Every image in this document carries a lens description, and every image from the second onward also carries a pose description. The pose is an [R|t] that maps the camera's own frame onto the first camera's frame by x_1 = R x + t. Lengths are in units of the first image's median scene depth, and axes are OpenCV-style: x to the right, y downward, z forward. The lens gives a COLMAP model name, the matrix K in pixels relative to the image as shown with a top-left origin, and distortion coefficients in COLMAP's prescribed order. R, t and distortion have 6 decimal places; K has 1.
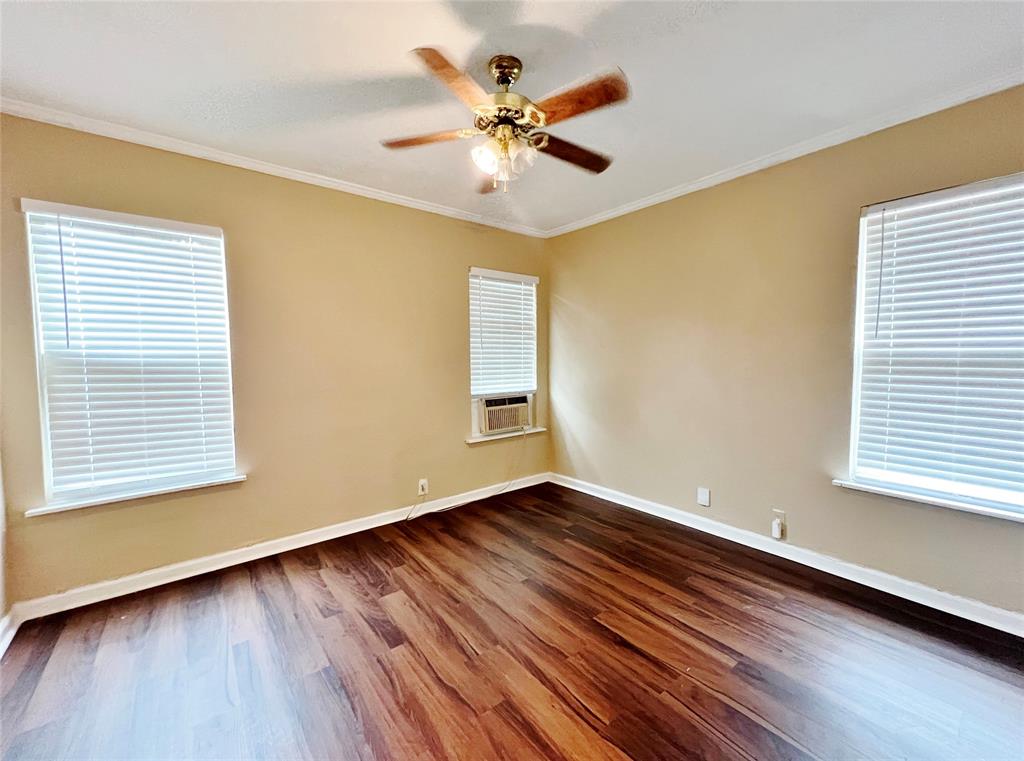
lens RADIAL K [[413.4, 0, 514.4], [0, 413.4, 383.2], [0, 0, 1]] dist [-0.002637, 0.000510]
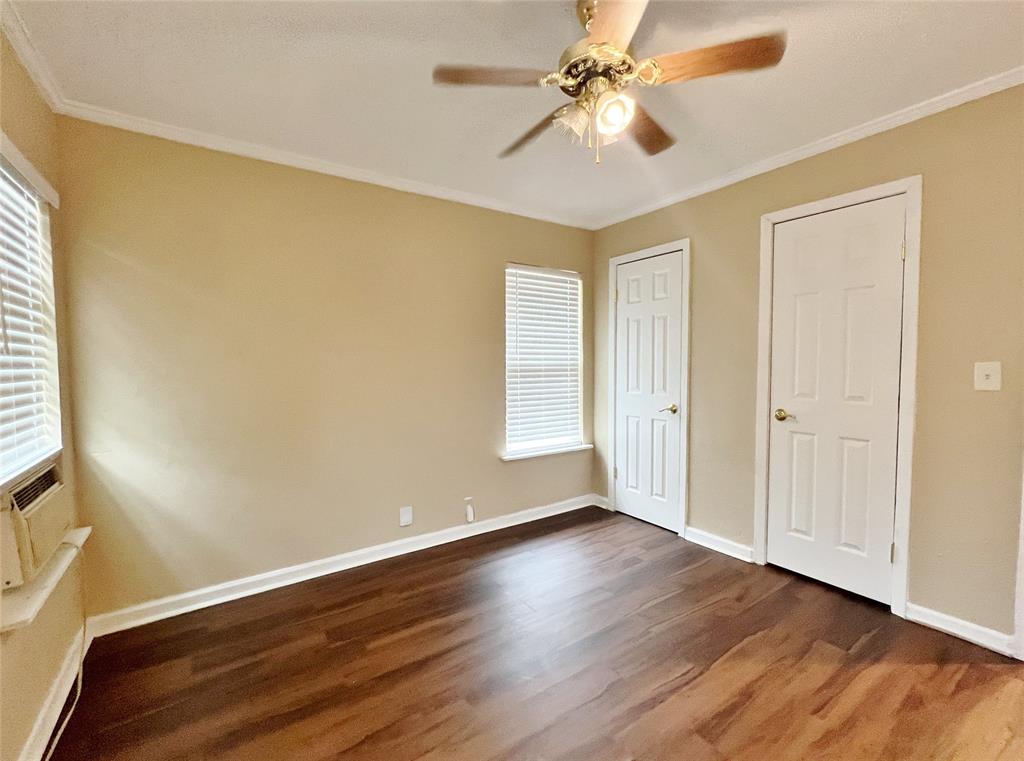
lens RADIAL K [[454.4, 0, 513.7], [0, 454.4, 382.9], [0, 0, 1]] dist [0.001447, -0.000343]
pose [[0.050264, -0.036294, 0.998076, -0.568531], [0.064723, 0.997357, 0.033008, -0.045655], [-0.996637, 0.062940, 0.052480, 0.714908]]
